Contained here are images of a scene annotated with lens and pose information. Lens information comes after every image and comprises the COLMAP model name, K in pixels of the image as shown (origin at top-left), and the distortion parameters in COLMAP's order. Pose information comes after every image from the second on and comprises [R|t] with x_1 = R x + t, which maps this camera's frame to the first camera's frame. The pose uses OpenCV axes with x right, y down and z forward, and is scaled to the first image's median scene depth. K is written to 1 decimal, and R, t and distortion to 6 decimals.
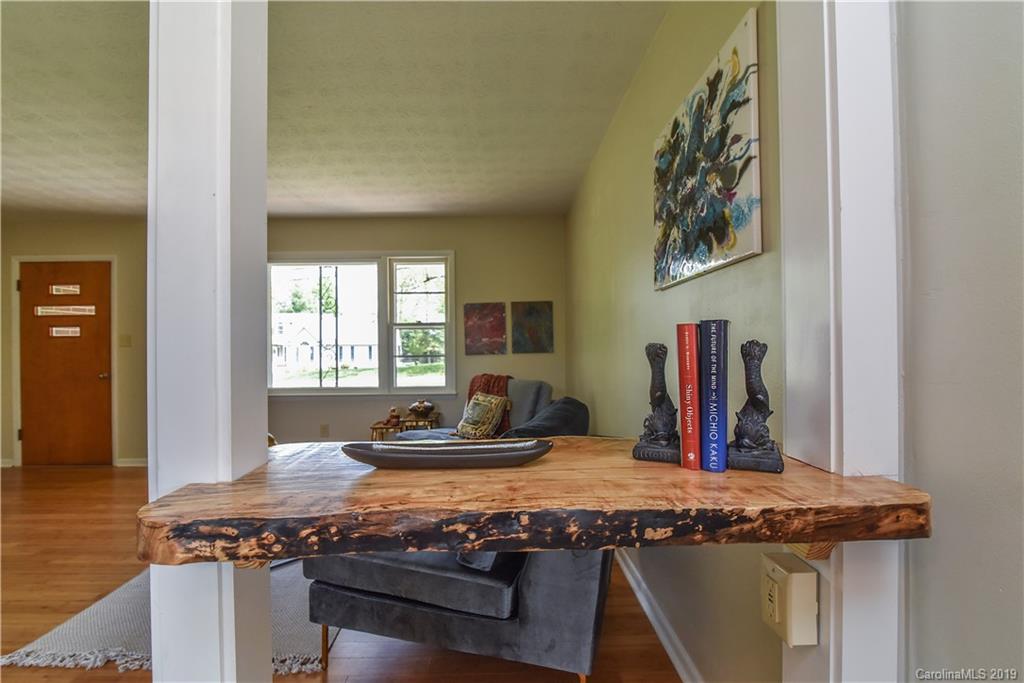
lens RADIAL K [[473.0, 0, 511.8], [0, 473.0, 340.2], [0, 0, 1]] dist [-0.020160, 0.001040]
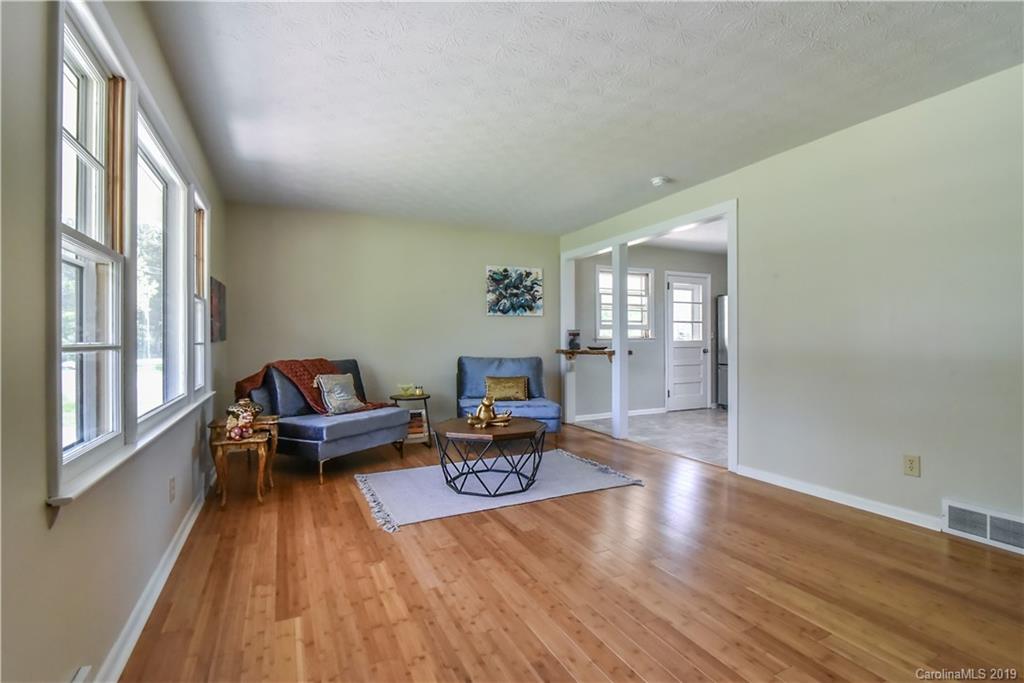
lens RADIAL K [[473.0, 0, 508.0], [0, 473.0, 339.8], [0, 0, 1]] dist [-0.020160, 0.001040]
pose [[-0.422223, 0.013140, 0.906397, -1.020425], [-0.001020, 0.999887, -0.014971, 0.039216], [-0.906492, -0.007245, -0.422162, 0.890222]]
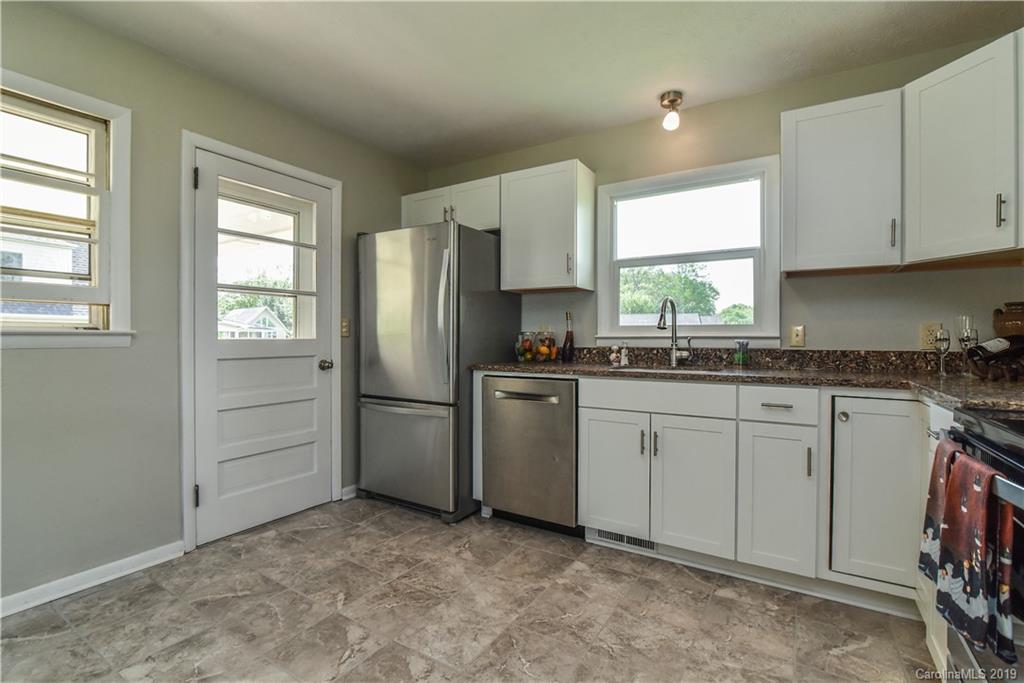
lens RADIAL K [[473.0, 0, 507.9], [0, 473.0, 340.5], [0, 0, 1]] dist [-0.020160, 0.001040]
pose [[-0.837373, 0.005301, 0.546606, -0.425718], [0.001283, 0.999969, -0.007732, 0.024275], [-0.546631, -0.005774, -0.837354, 0.021316]]
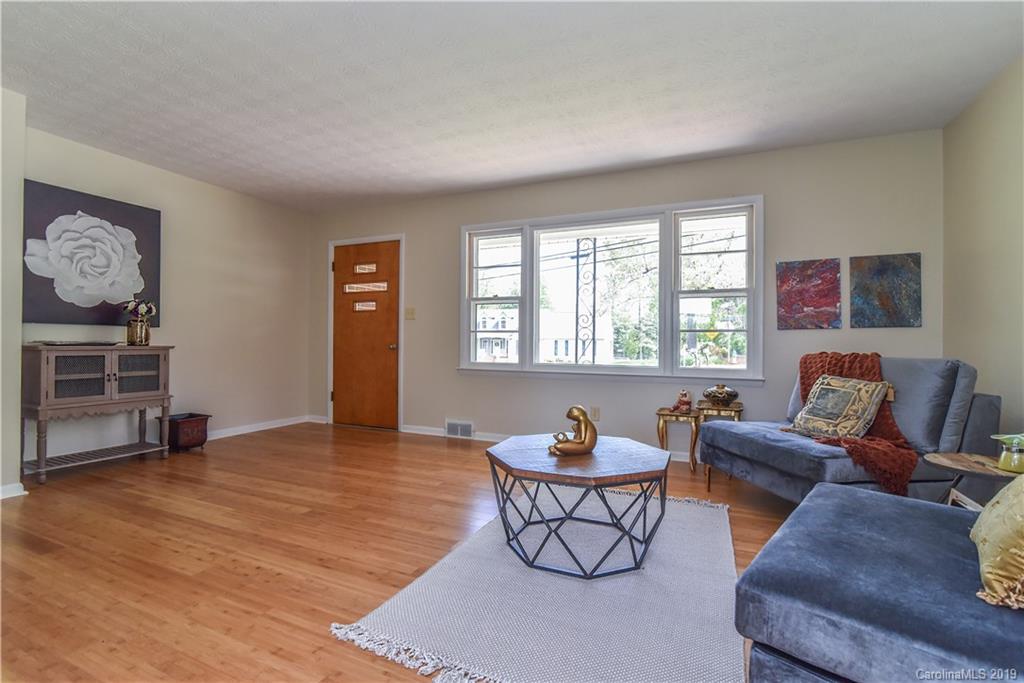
lens RADIAL K [[473.0, 0, 510.5], [0, 473.0, 338.5], [0, 0, 1]] dist [-0.020160, 0.001040]
pose [[0.906812, 0.015748, -0.421241, -0.171589], [-0.014437, 0.999876, 0.006302, 0.047817], [0.421288, 0.000367, 0.906927, 0.124369]]
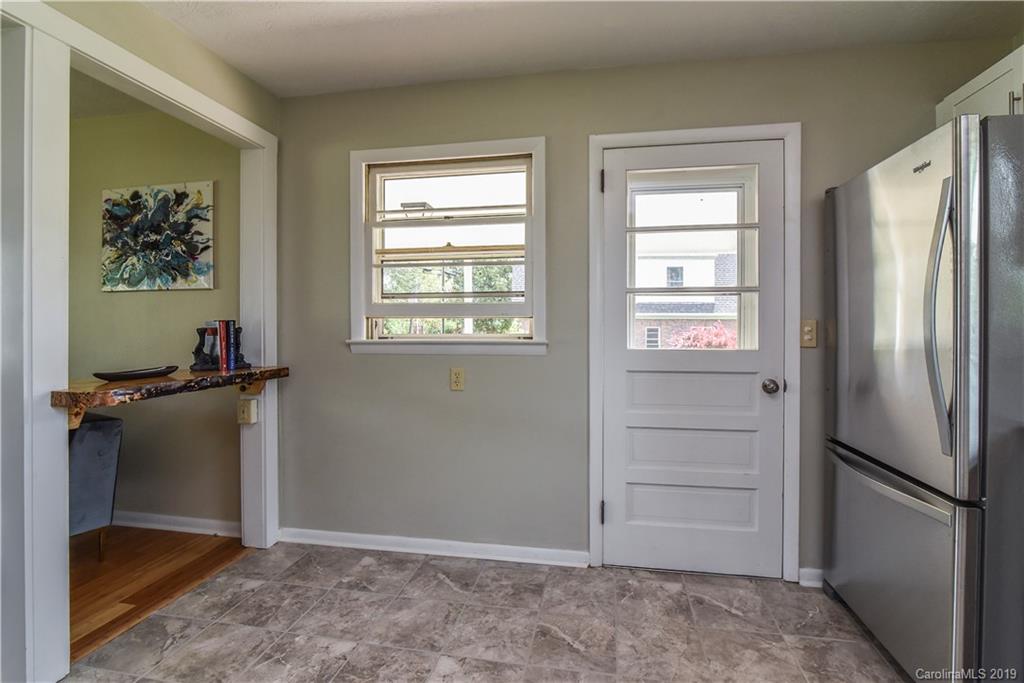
lens RADIAL K [[473.0, 0, 506.3], [0, 473.0, 334.7], [0, 0, 1]] dist [-0.020160, 0.001040]
pose [[0.190058, 0.004515, 0.981762, -0.365589], [-0.014520, 0.999893, -0.001788, 0.005969], [-0.981665, -0.013915, 0.190104, -0.215468]]
